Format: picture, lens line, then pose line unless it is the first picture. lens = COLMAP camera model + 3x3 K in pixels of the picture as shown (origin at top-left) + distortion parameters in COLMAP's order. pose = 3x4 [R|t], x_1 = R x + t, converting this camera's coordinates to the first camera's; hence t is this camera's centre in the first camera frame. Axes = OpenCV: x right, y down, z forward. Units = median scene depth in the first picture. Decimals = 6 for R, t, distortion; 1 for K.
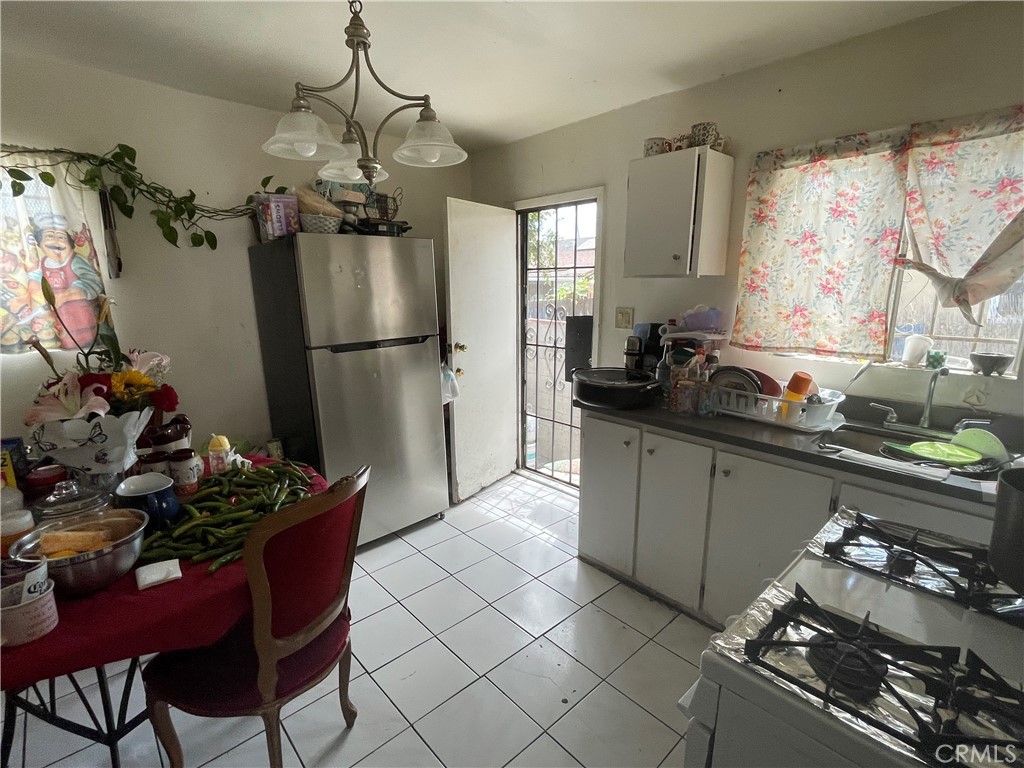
lens RADIAL K [[493.3, 0, 515.5], [0, 493.3, 389.3], [0, 0, 1]] dist [-0.006738, 0.003629]
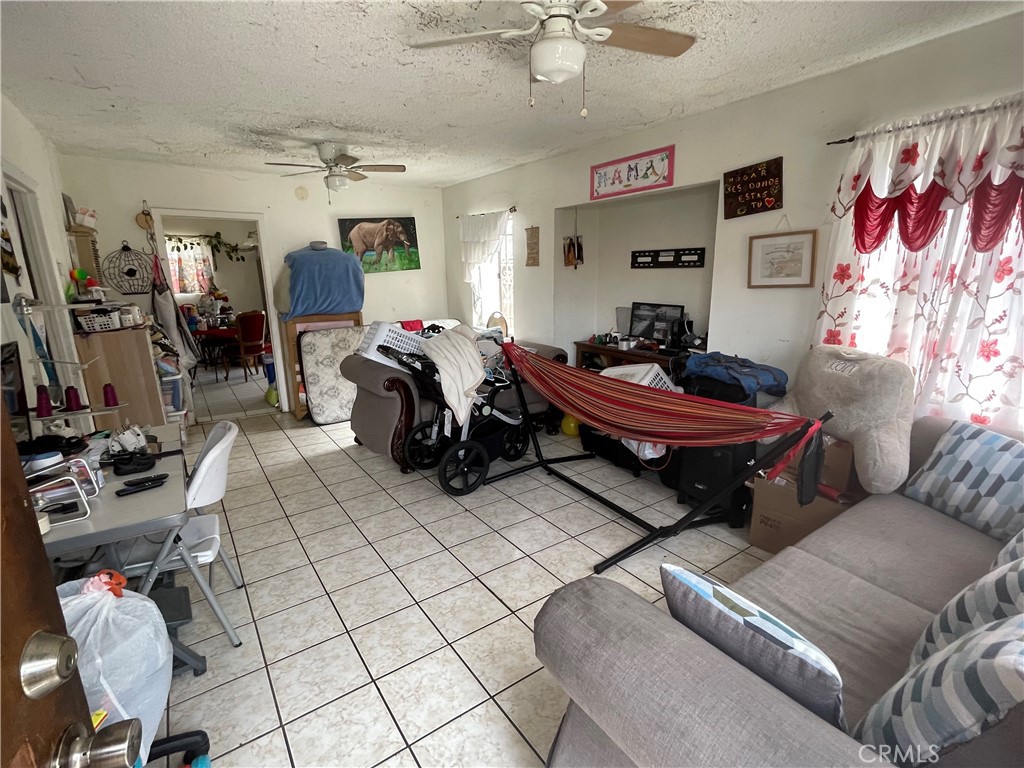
lens RADIAL K [[493.3, 0, 509.6], [0, 493.3, 385.5], [0, 0, 1]] dist [-0.006738, 0.003629]
pose [[0.990284, 0.020918, -0.137474, 1.712943], [-0.018044, 0.999593, 0.022117, 0.457682], [0.137881, -0.019422, 0.990258, -2.138149]]
